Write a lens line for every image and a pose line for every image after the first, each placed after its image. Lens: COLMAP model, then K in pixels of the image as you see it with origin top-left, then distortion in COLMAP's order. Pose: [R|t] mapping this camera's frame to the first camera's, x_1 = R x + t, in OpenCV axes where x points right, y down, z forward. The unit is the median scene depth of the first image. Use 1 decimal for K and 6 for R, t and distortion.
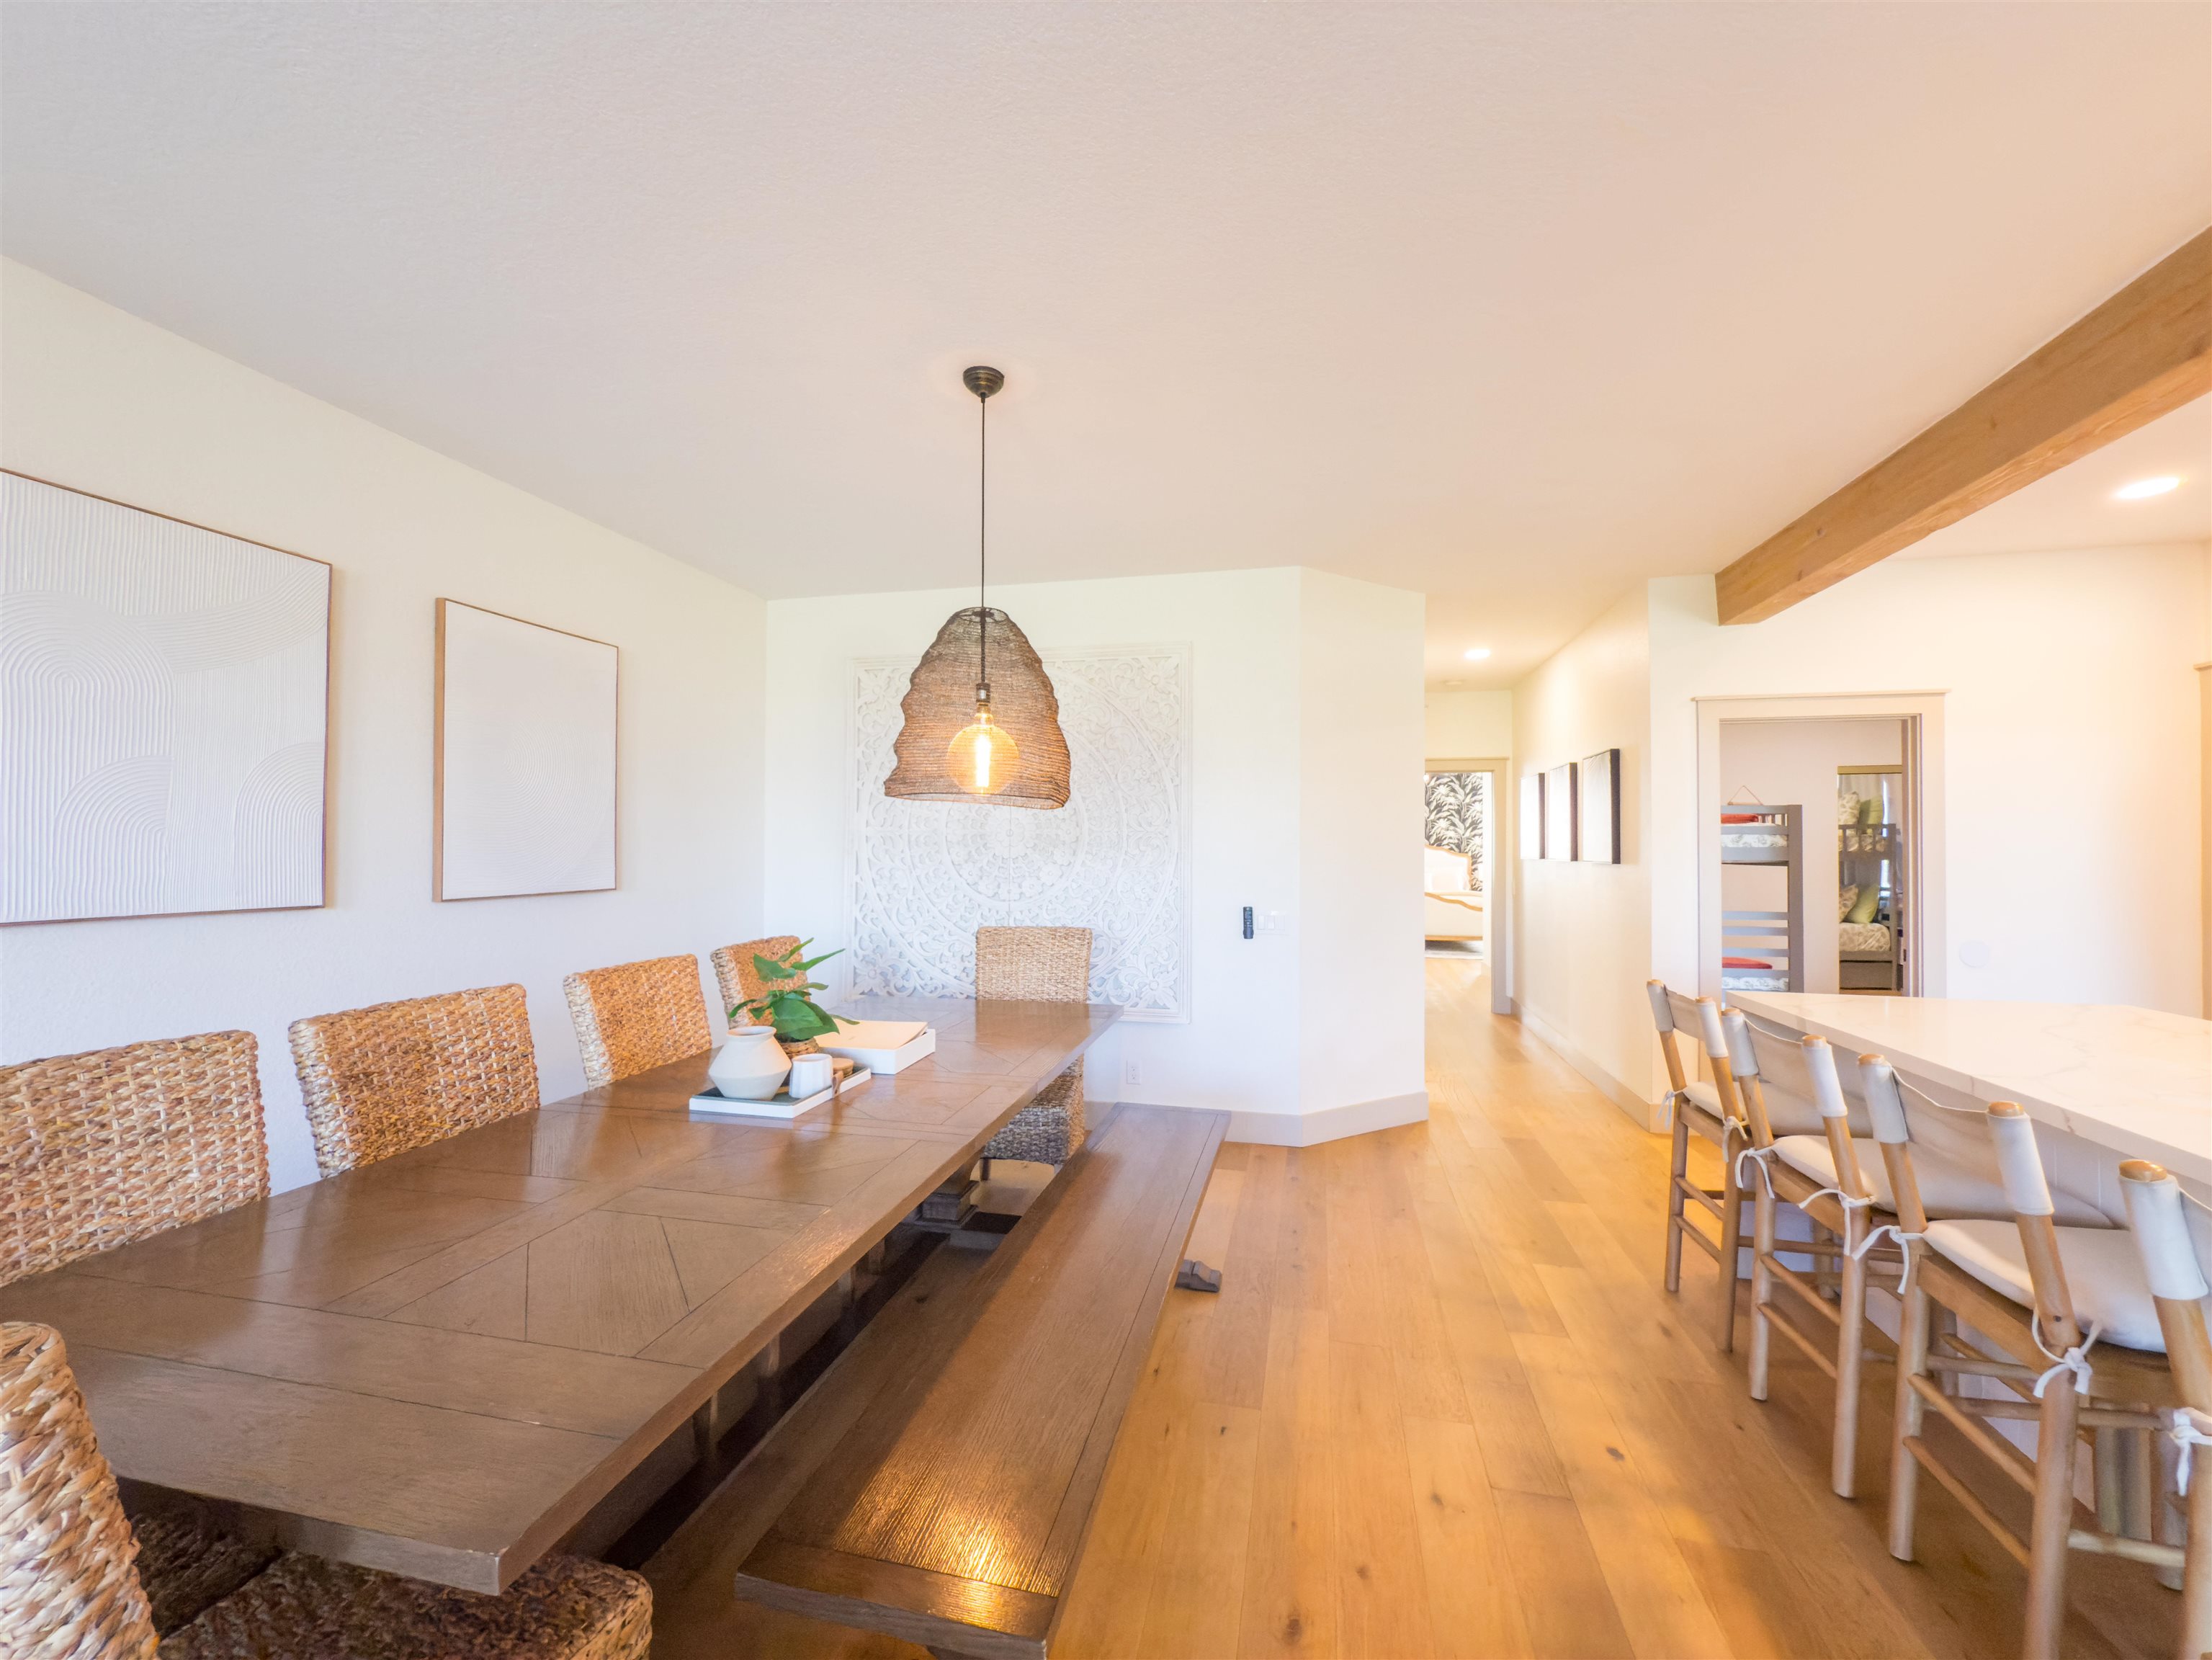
lens RADIAL K [[895.5, 0, 1114.0], [0, 895.5, 833.4], [0, 0, 1]] dist [0.008903, -0.000187]
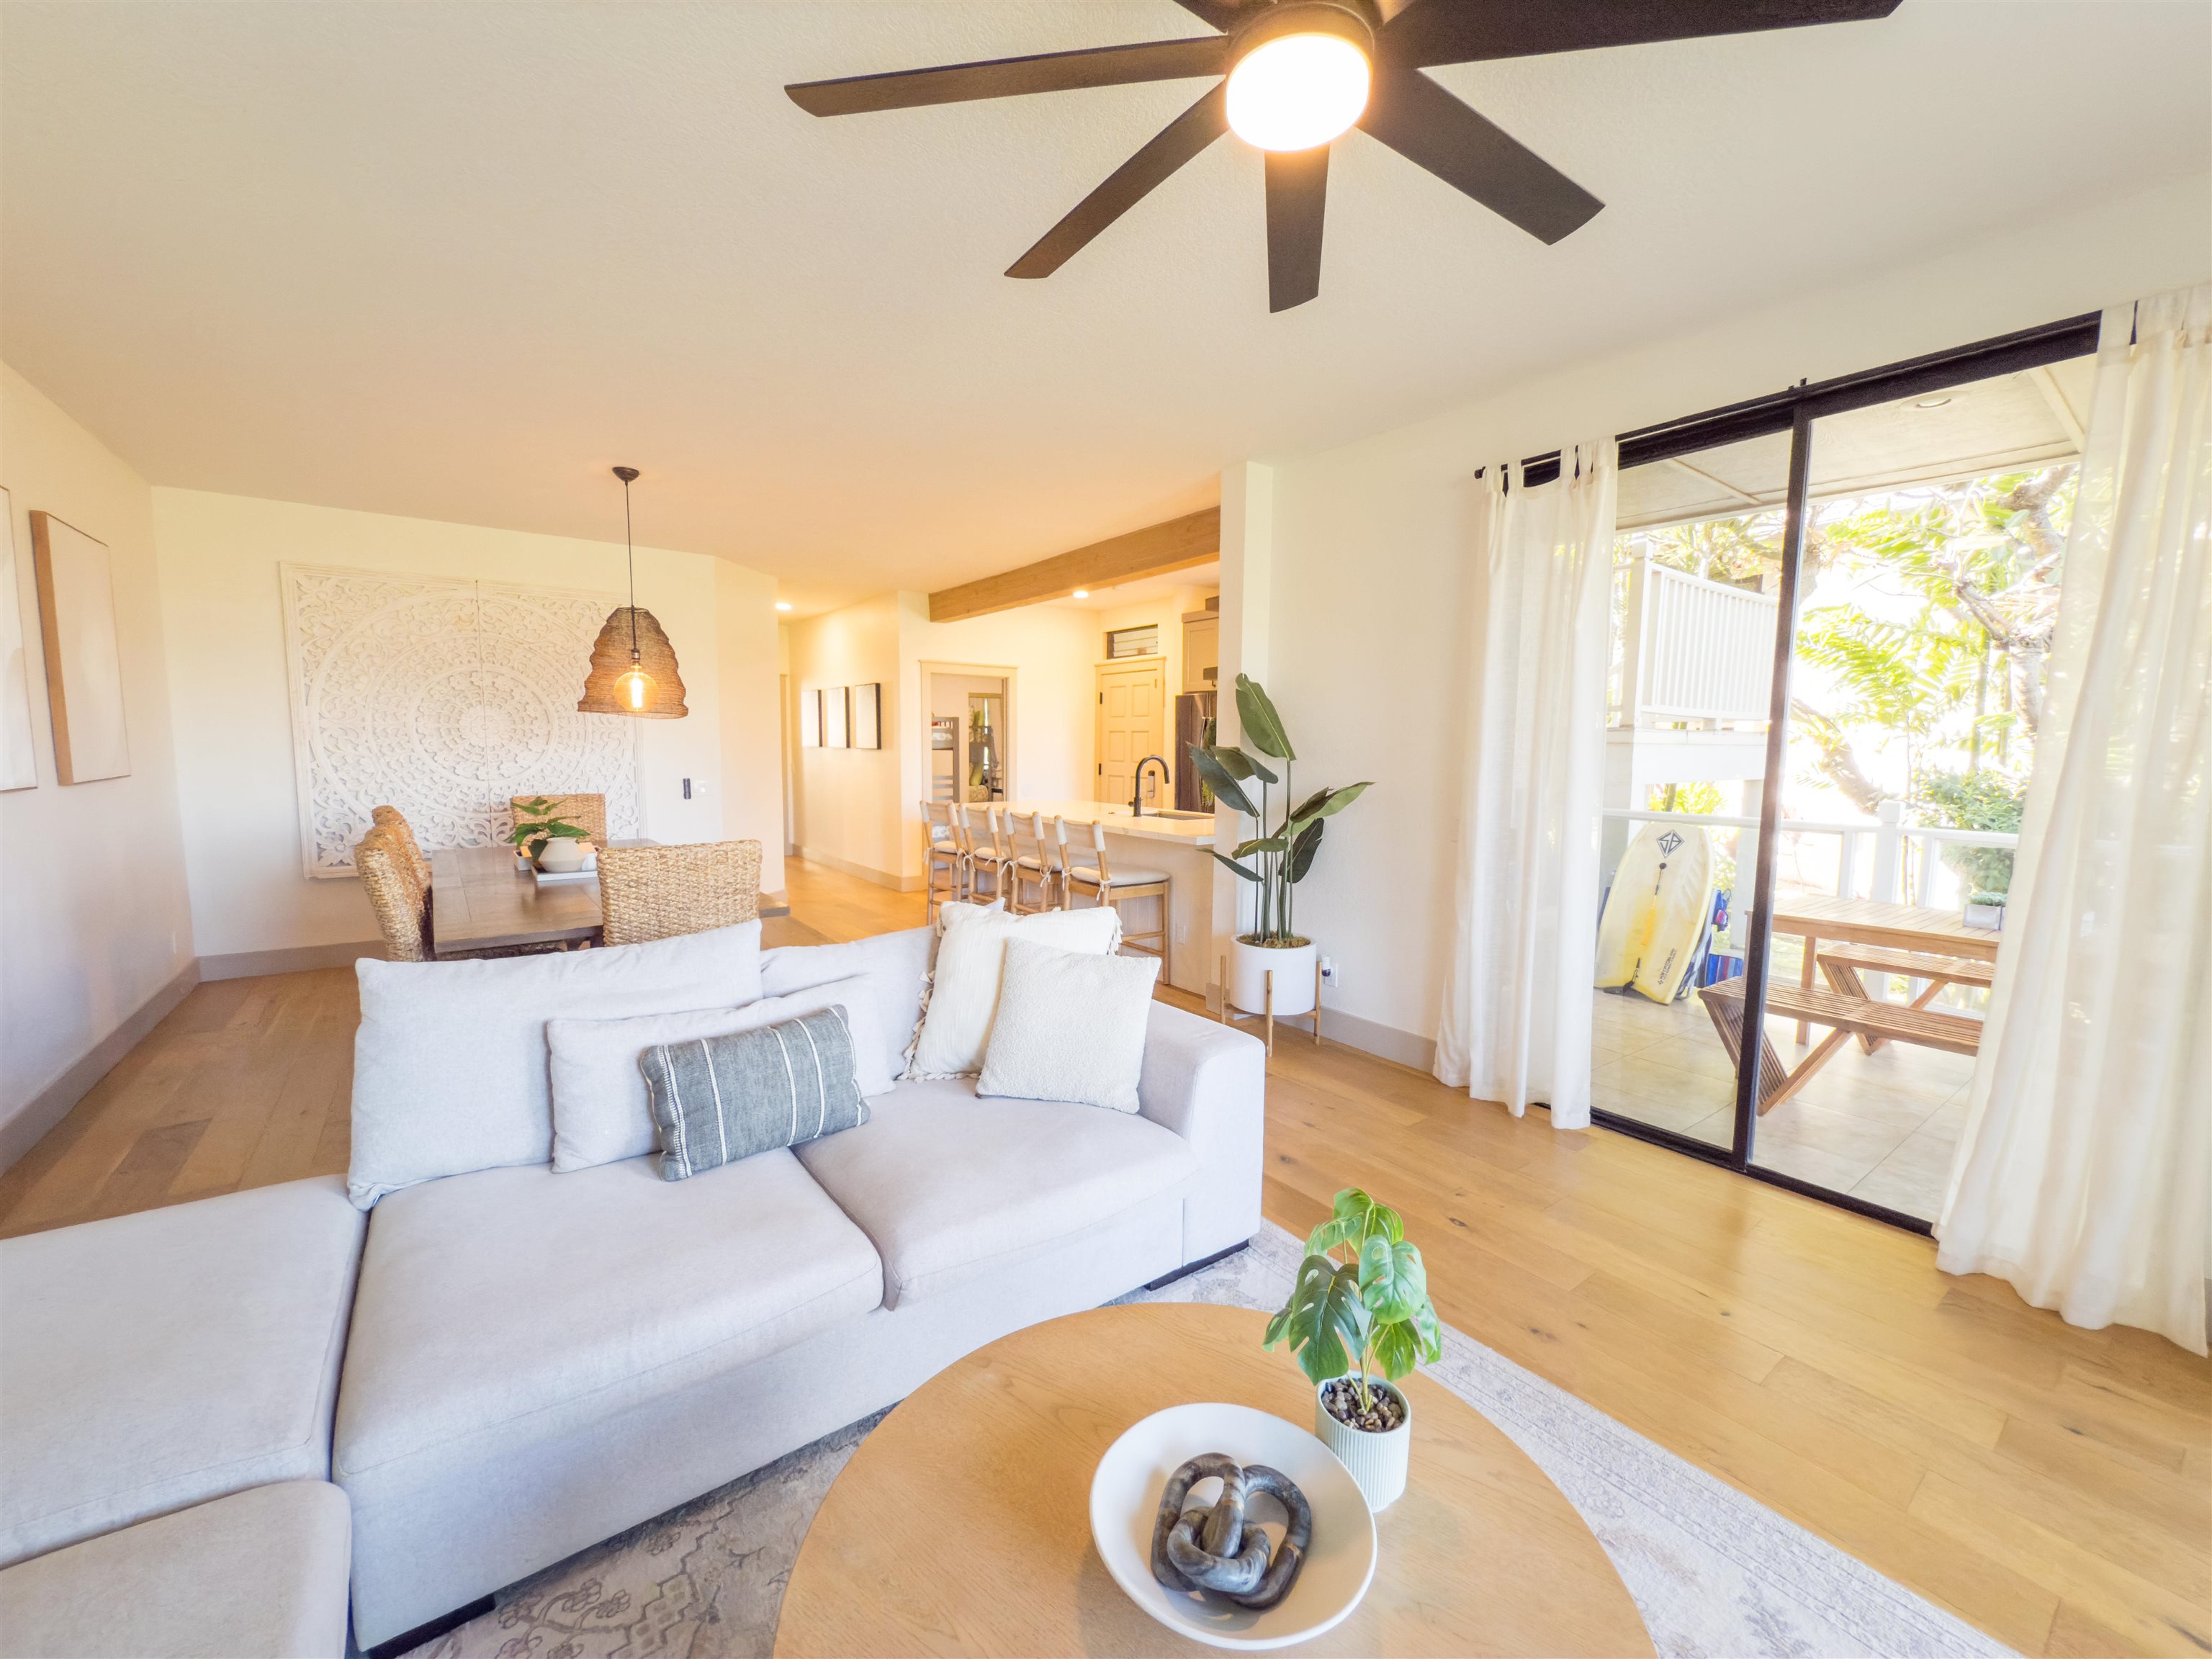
lens RADIAL K [[895.4, 0, 1104.3], [0, 895.4, 828.9], [0, 0, 1]] dist [0.008903, -0.000187]
pose [[0.657563, -0.071364, 0.750012, -0.504878], [-0.017832, 0.993751, 0.110189, -0.013256], [-0.753188, -0.085831, 0.652181, -0.512657]]
